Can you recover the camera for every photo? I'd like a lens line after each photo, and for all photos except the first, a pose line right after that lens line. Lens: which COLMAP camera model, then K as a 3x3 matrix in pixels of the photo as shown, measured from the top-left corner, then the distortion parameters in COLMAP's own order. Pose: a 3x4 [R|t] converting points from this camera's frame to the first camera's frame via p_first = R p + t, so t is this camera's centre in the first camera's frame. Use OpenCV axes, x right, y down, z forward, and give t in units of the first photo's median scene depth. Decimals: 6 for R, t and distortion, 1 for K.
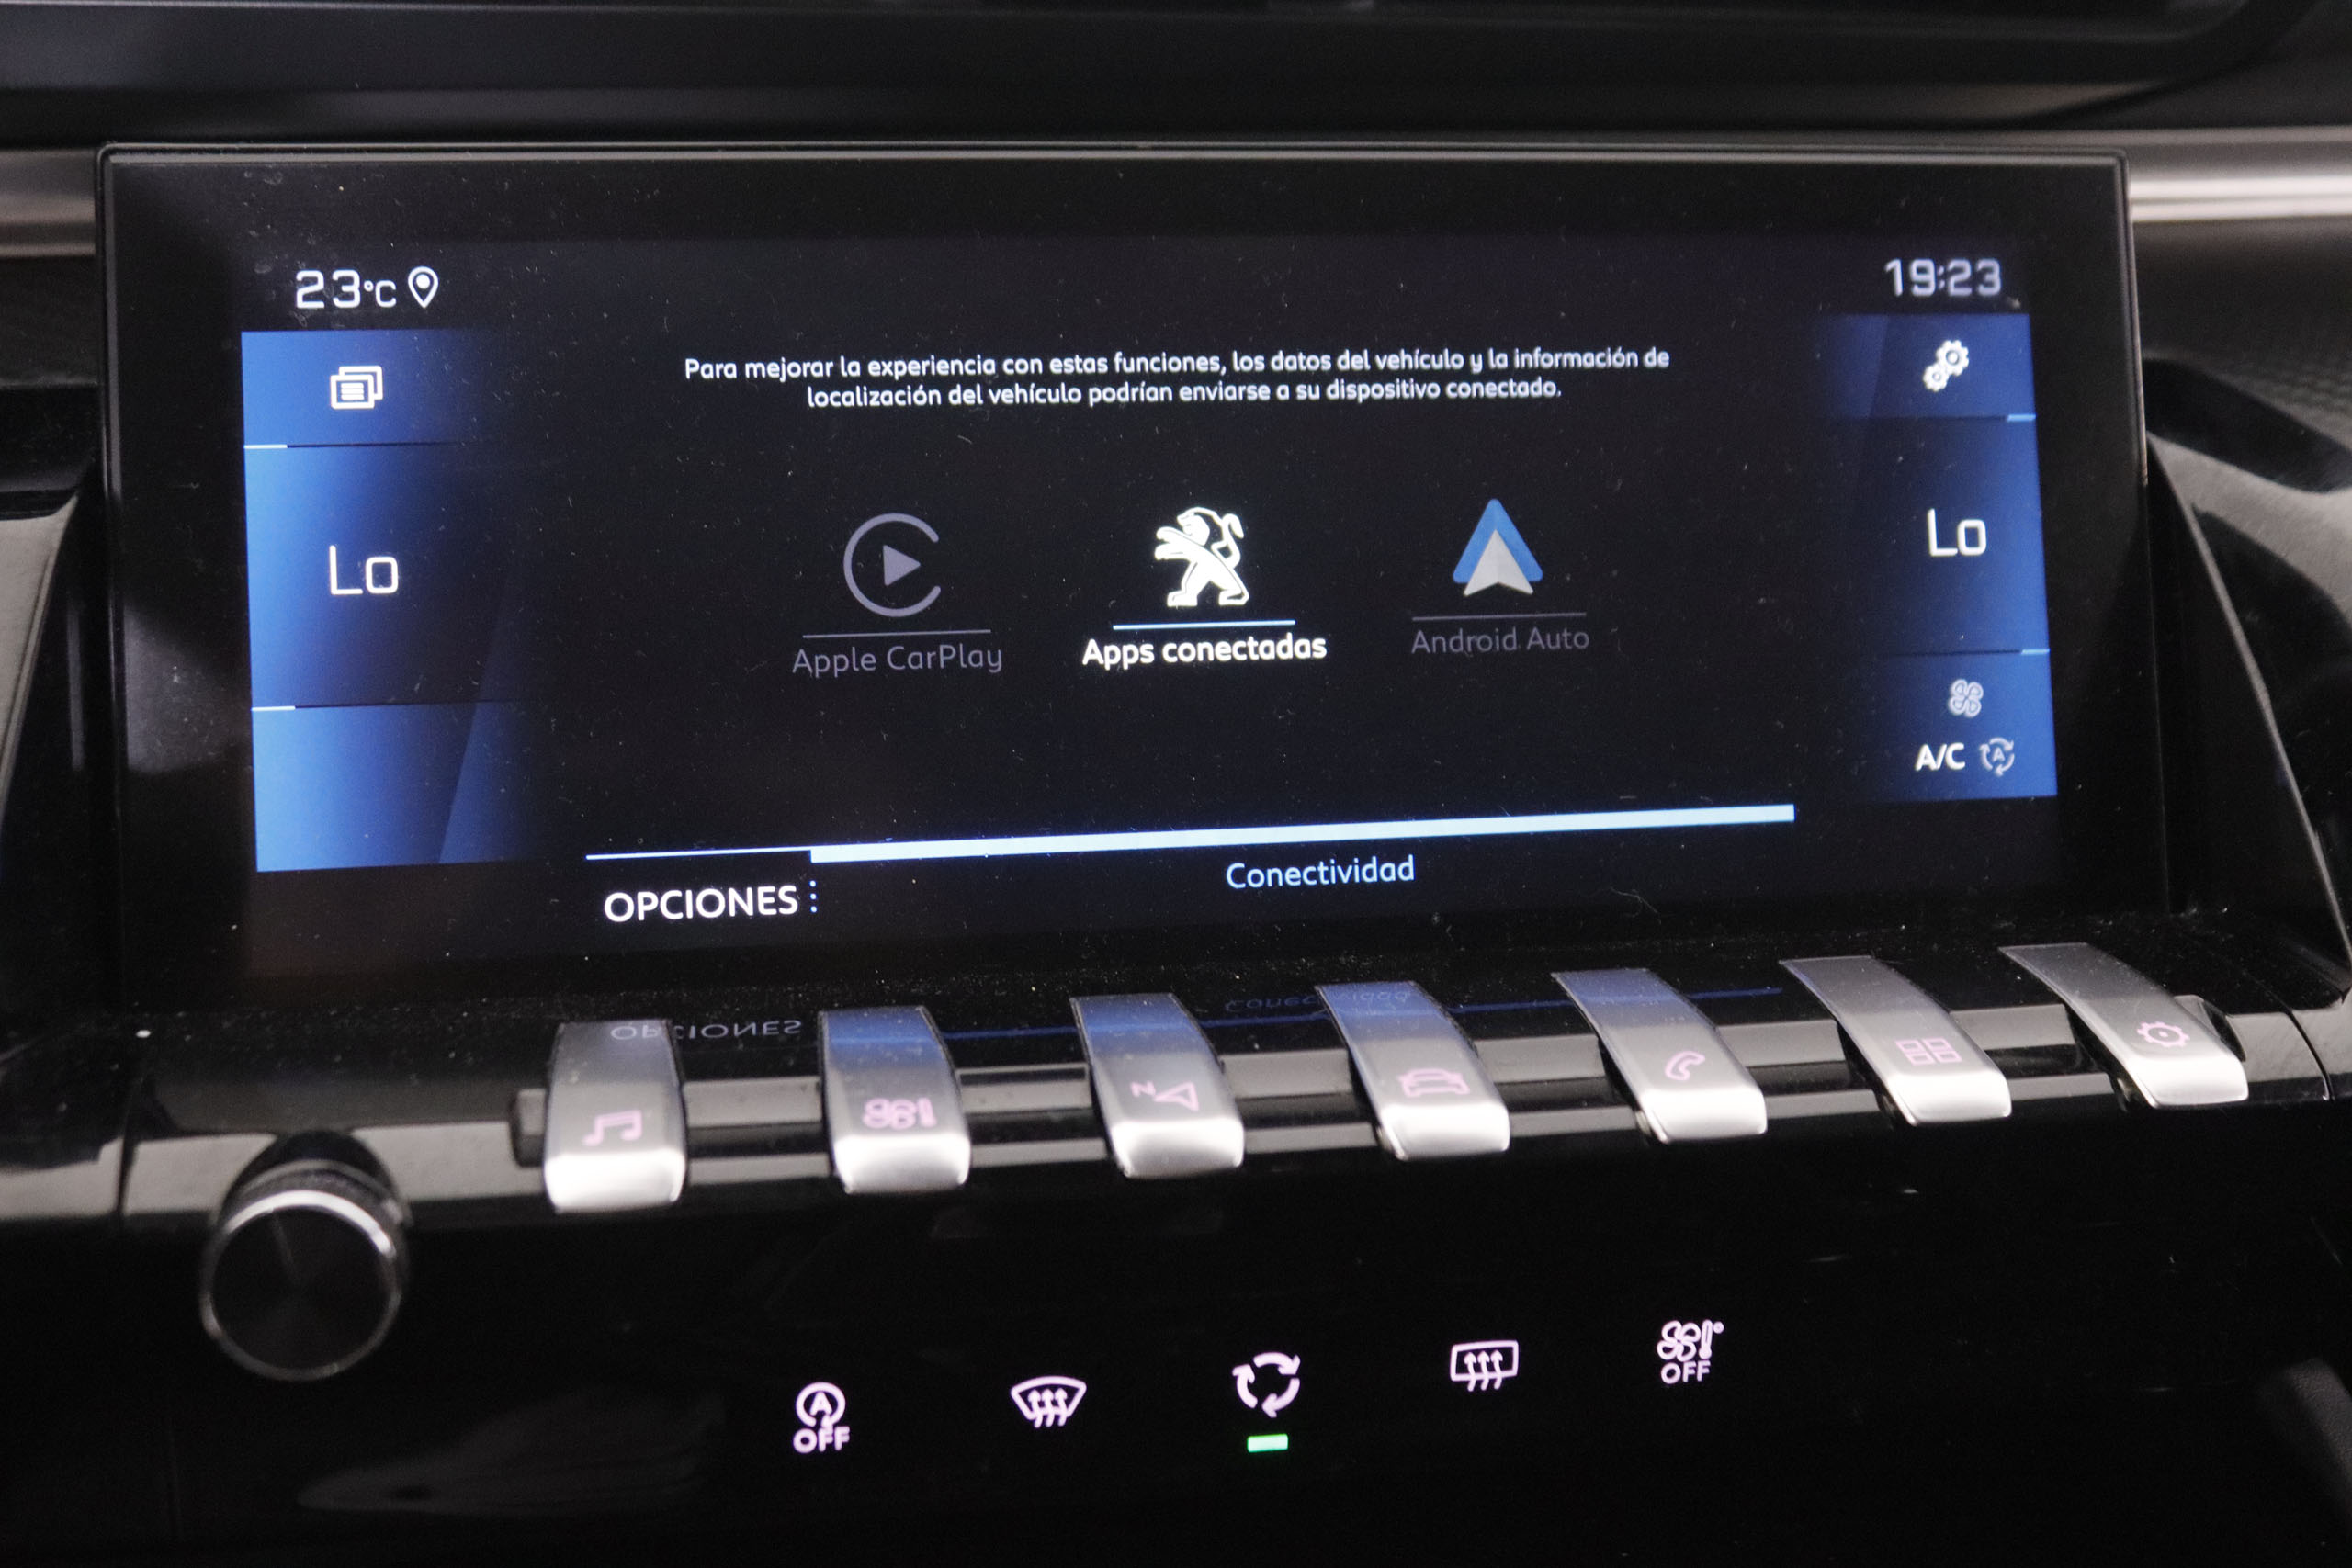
lens RADIAL K [[2874.1, 0, 1208.1], [0, 2874.1, 756.5], [0, 0, 1]] dist [-0.085537, 0.108677]
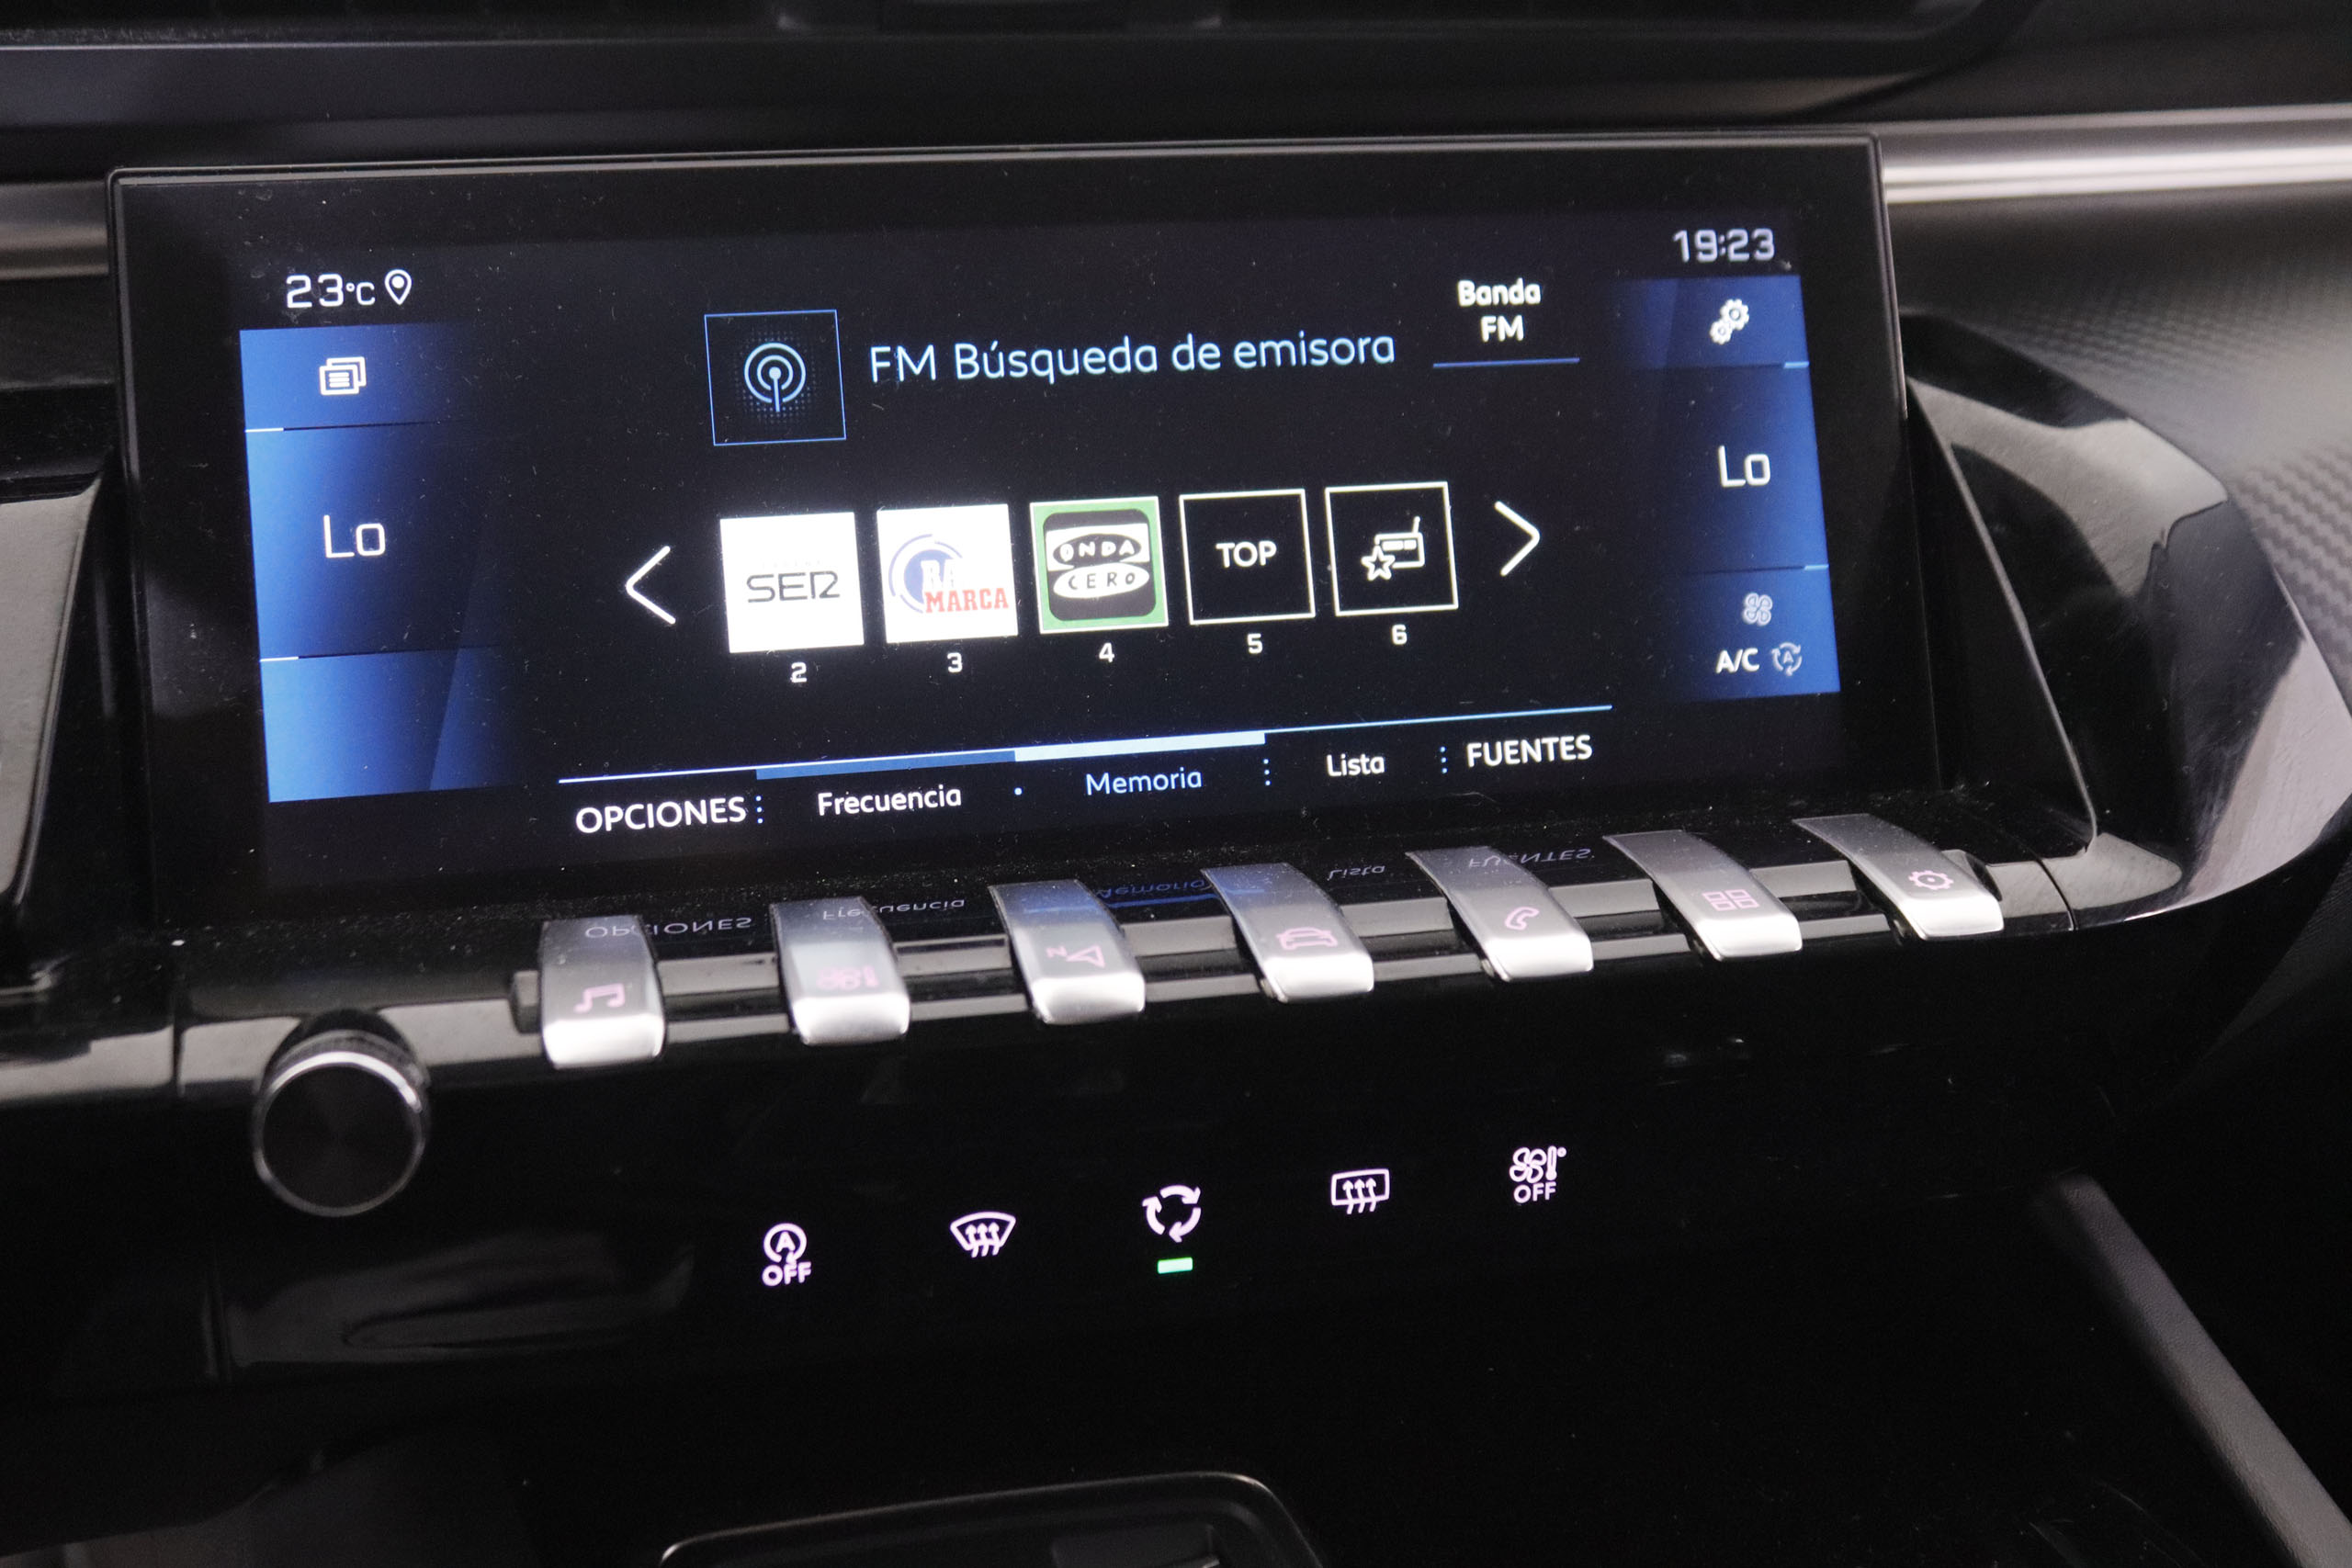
lens RADIAL K [[2773.4, 0, 1201.0], [0, 2773.4, 758.8], [0, 0, 1]] dist [-0.097688, 0.124261]
pose [[0.998452, -0.036193, 0.042240, -0.008227], [0.036614, 0.999287, -0.009245, 0.046951], [-0.041875, 0.010777, 0.999065, -0.111374]]
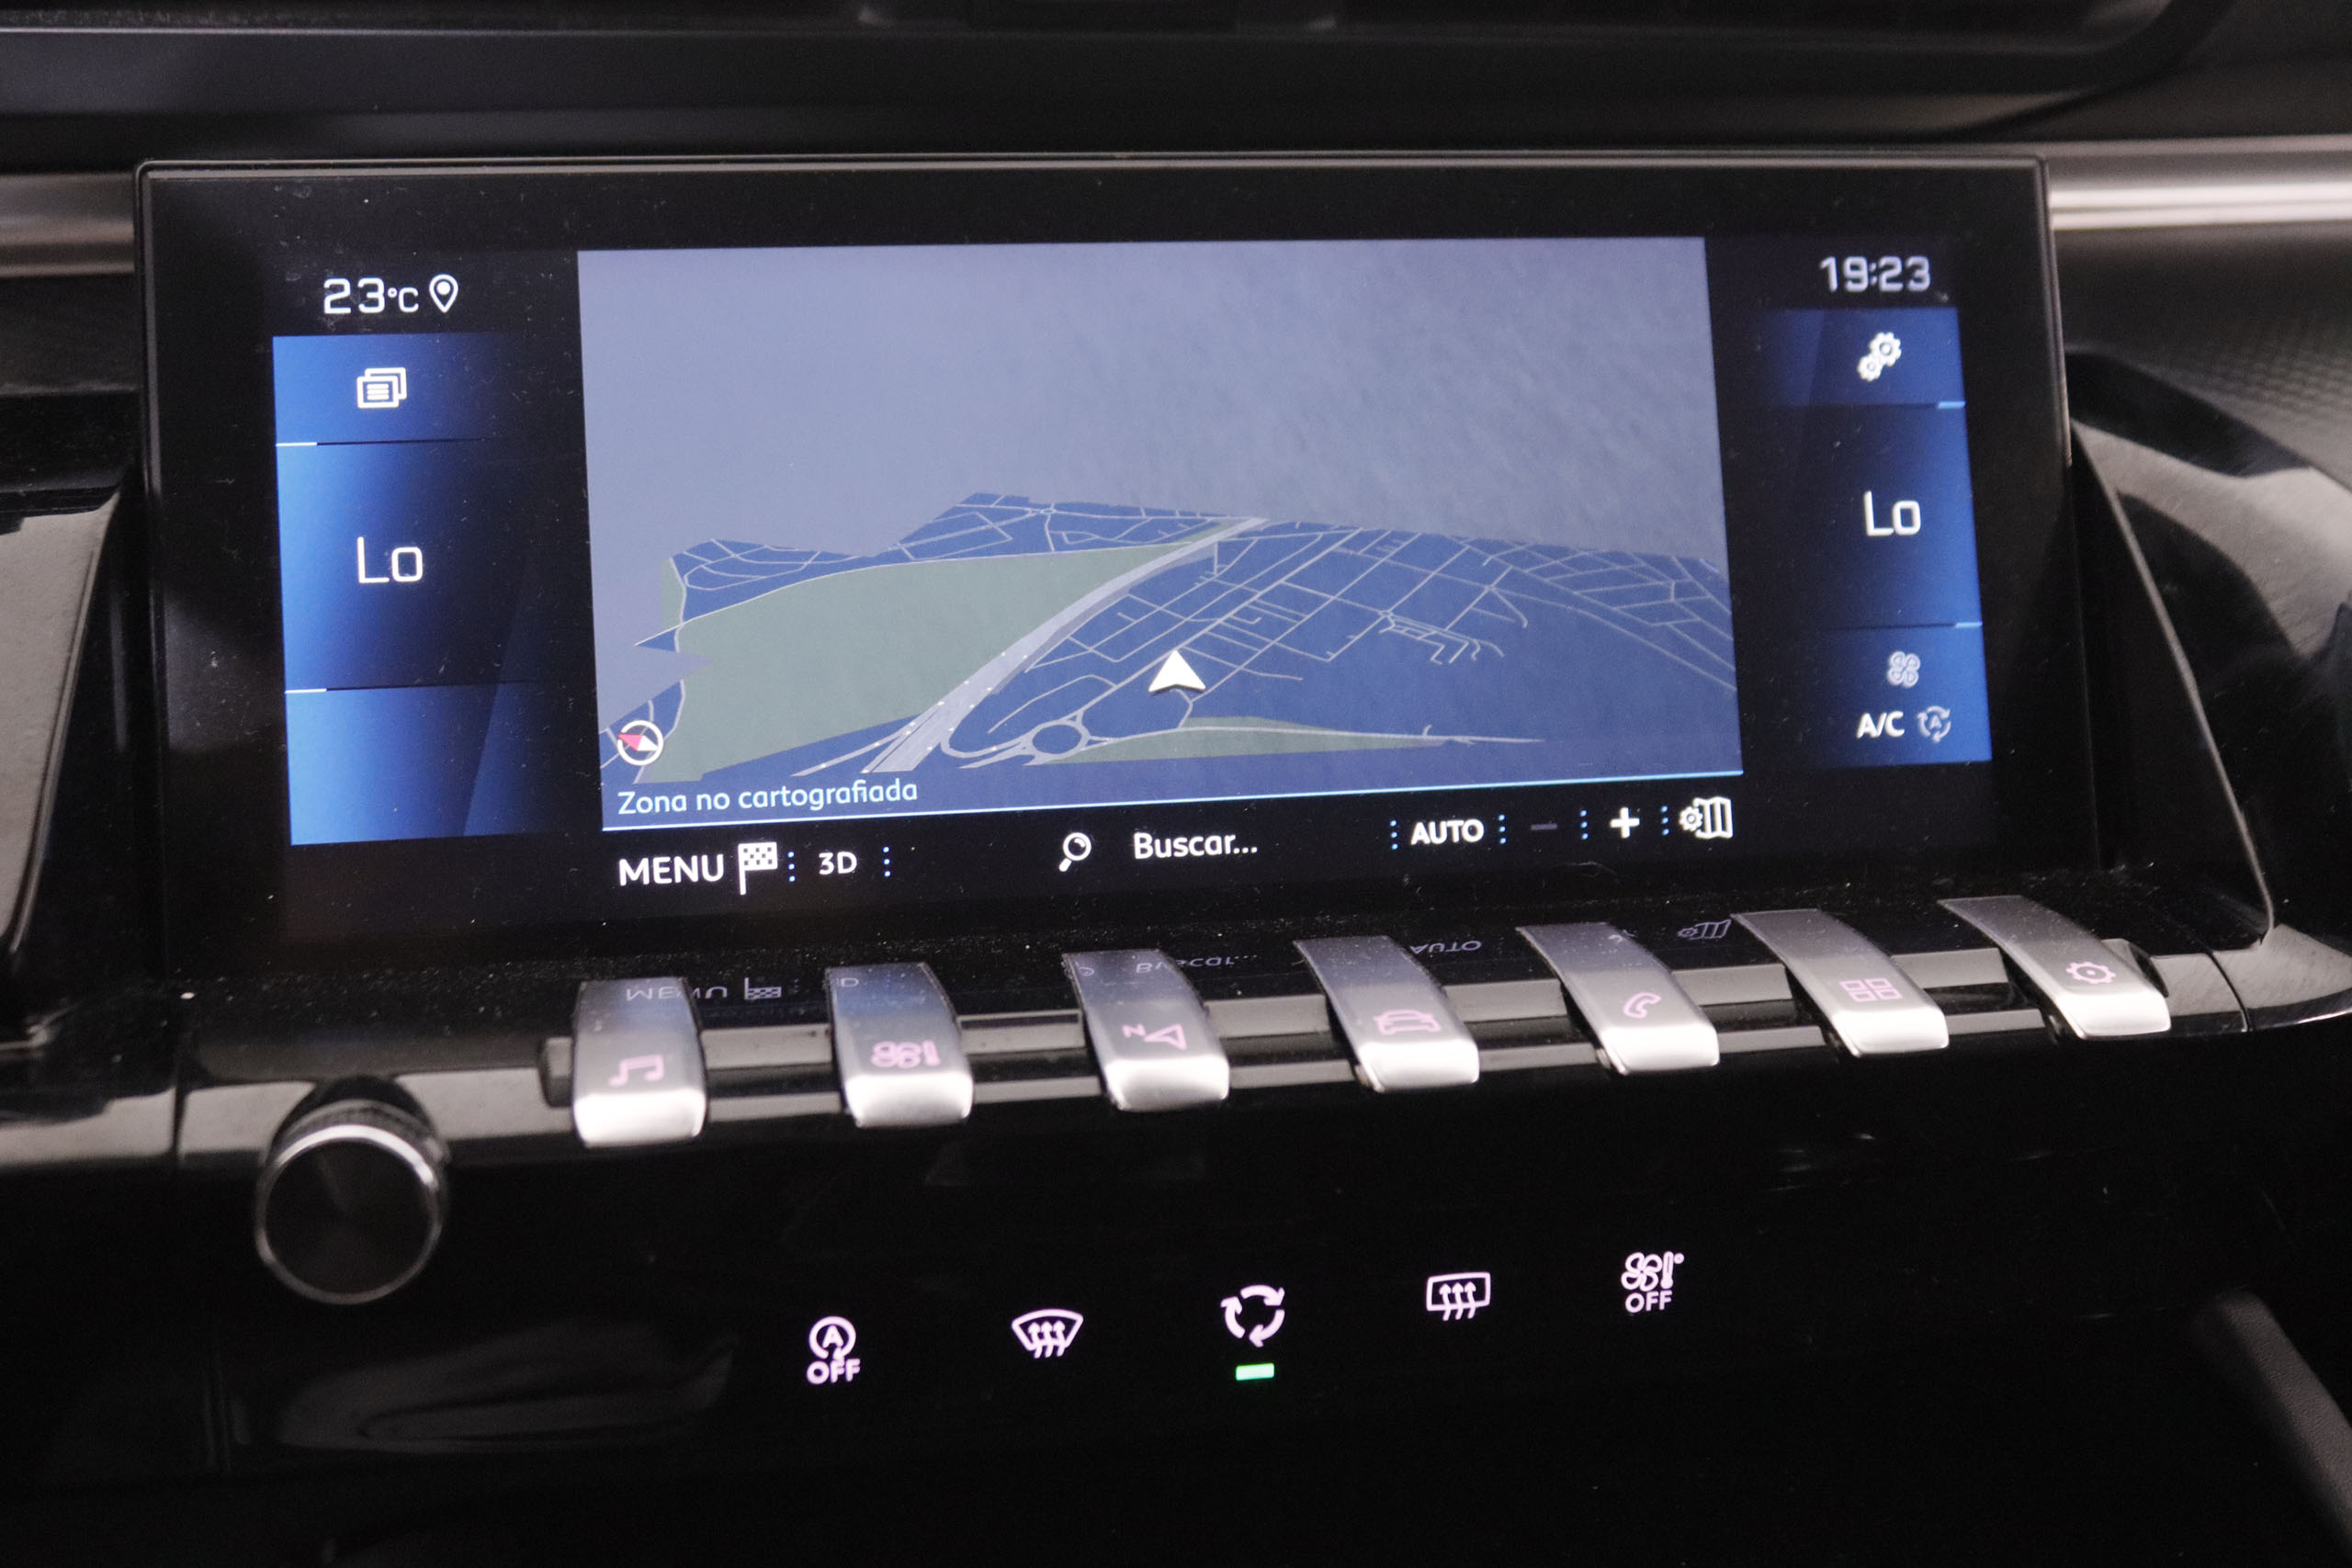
lens RADIAL K [[2874.1, 0, 1208.1], [0, 2874.1, 756.5], [0, 0, 1]] dist [-0.085537, 0.108677]
pose [[0.999844, -0.012957, 0.011963, -0.006114], [0.013194, 0.999715, -0.019905, 0.033245], [-0.011701, 0.020059, 0.999730, -0.061962]]
